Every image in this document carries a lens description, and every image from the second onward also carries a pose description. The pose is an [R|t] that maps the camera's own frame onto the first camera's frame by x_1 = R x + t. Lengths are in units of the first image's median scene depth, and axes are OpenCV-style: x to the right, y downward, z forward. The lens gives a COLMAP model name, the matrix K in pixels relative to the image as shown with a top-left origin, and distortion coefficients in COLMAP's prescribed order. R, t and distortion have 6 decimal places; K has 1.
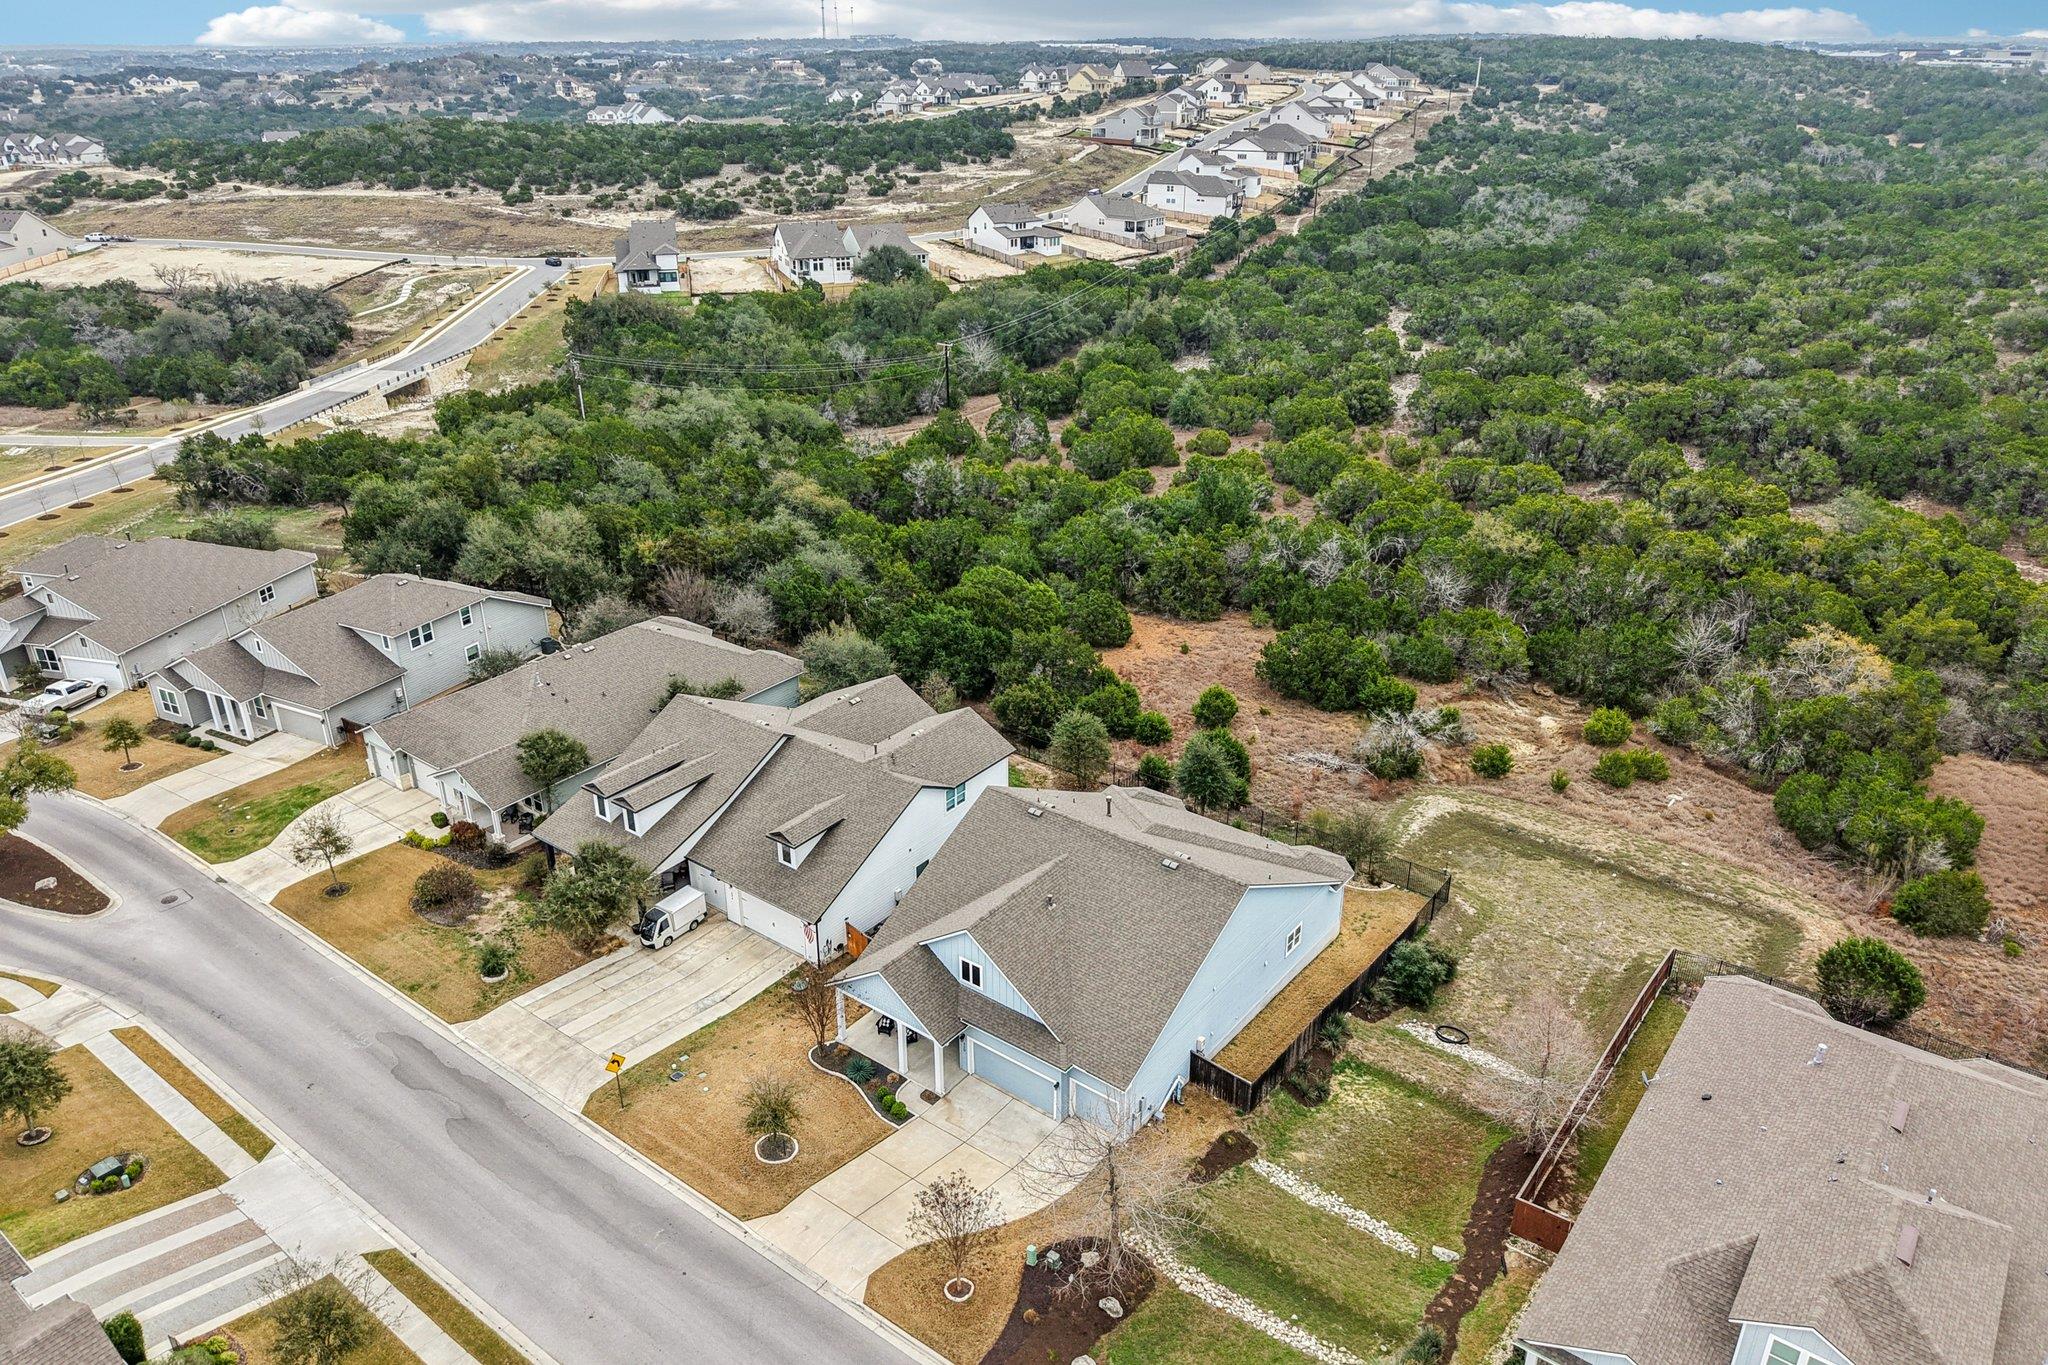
lens RADIAL K [[1410.6, 0, 1024.0], [0, 1410.6, 682.5], [0, 0, 1]] dist [0.008605, 0.000822]
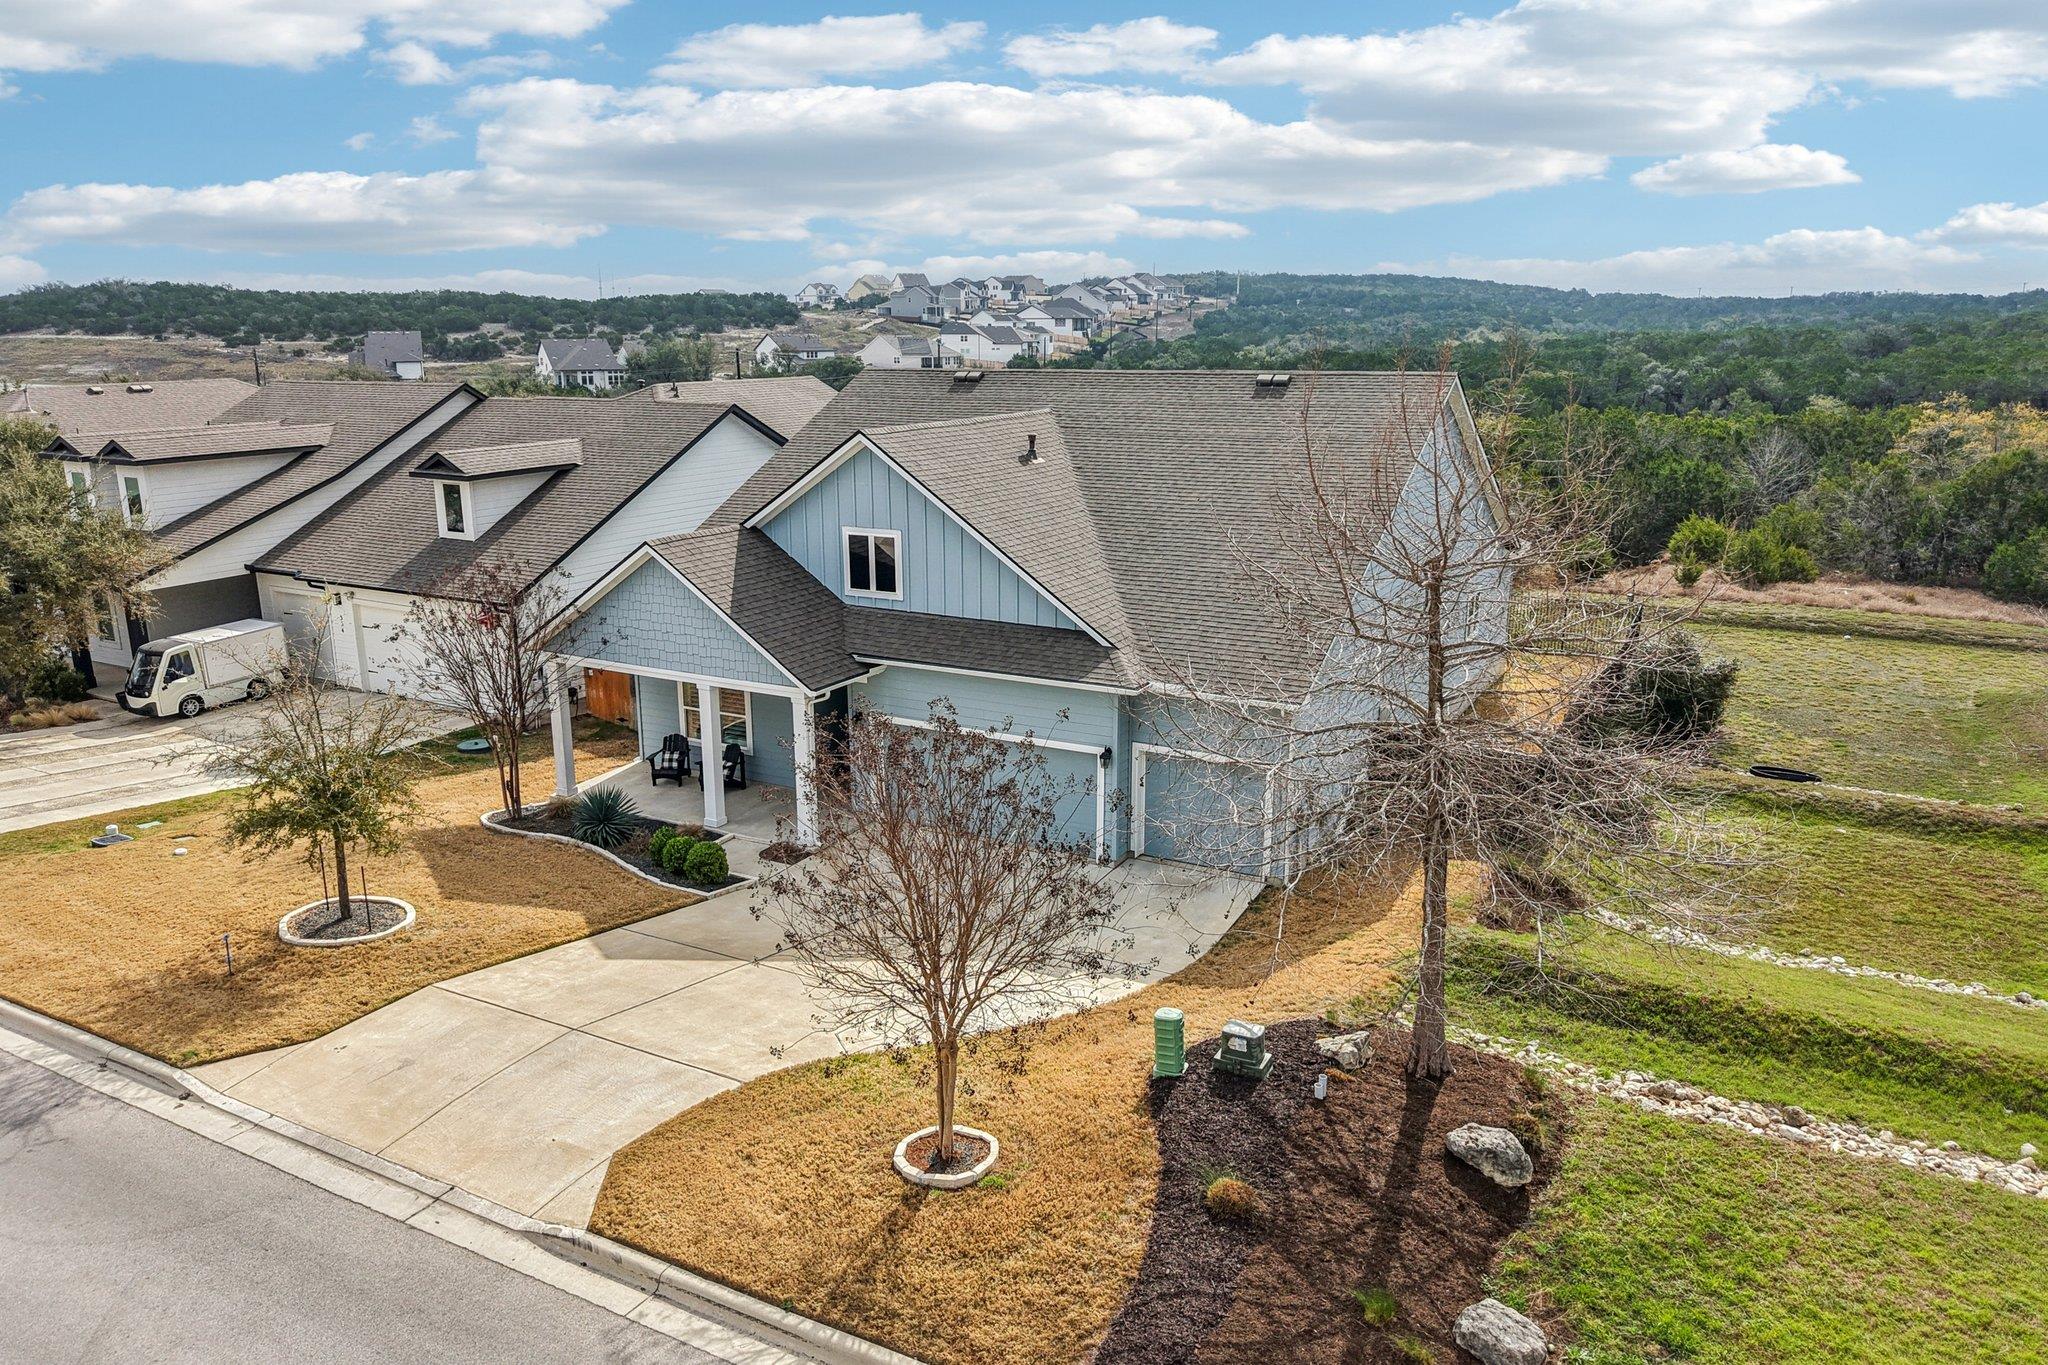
lens RADIAL K [[1401.9, 0, 1048.8], [0, 1401.9, 682.3], [0, 0, 1]] dist [-0.002784, -0.004009]
pose [[0.985368, -0.036777, 0.166424, -0.009457], [0.064477, 0.984310, -0.164245, 0.052189], [-0.157773, 0.172572, 0.972279, 0.097173]]
